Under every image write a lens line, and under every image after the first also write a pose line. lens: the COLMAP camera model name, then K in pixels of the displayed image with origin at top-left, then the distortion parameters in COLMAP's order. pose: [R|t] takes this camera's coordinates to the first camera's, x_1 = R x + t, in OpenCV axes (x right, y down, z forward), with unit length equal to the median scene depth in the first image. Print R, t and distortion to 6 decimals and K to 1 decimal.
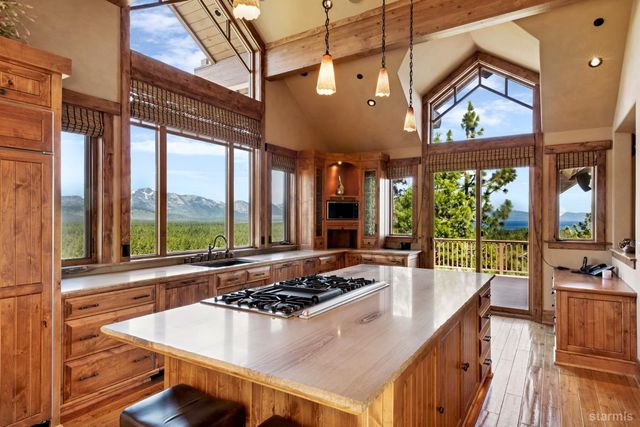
lens RADIAL K [[368.8, 0, 320.0], [0, 368.8, 213.5], [0, 0, 1]] dist [-0.000241, 0.000114]
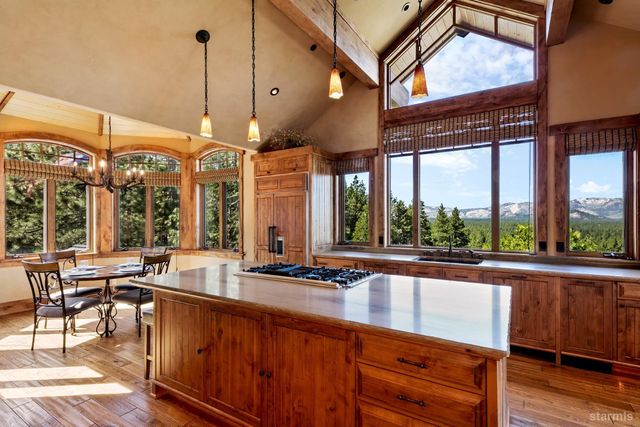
lens RADIAL K [[310.1, 0, 320.0], [0, 310.1, 217.8], [0, 0, 1]] dist [-0.000332, -0.000013]
pose [[-0.001694, -0.017003, -0.999854, 0.482238], [0.010171, 0.999803, -0.017019, 0.014994], [0.999947, -0.010198, -0.001521, 0.452398]]
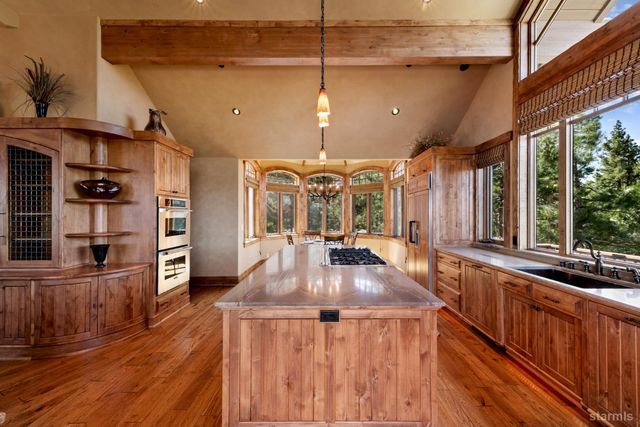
lens RADIAL K [[249.6, 0, 320.0], [0, 249.6, 213.5], [0, 0, 1]] dist [0.000504, 0.000054]
pose [[-0.853624, -0.009116, -0.520810, 0.317387], [-0.000363, 0.999857, -0.016906, 0.011946], [0.520890, -0.014243, -0.853505, 0.850014]]
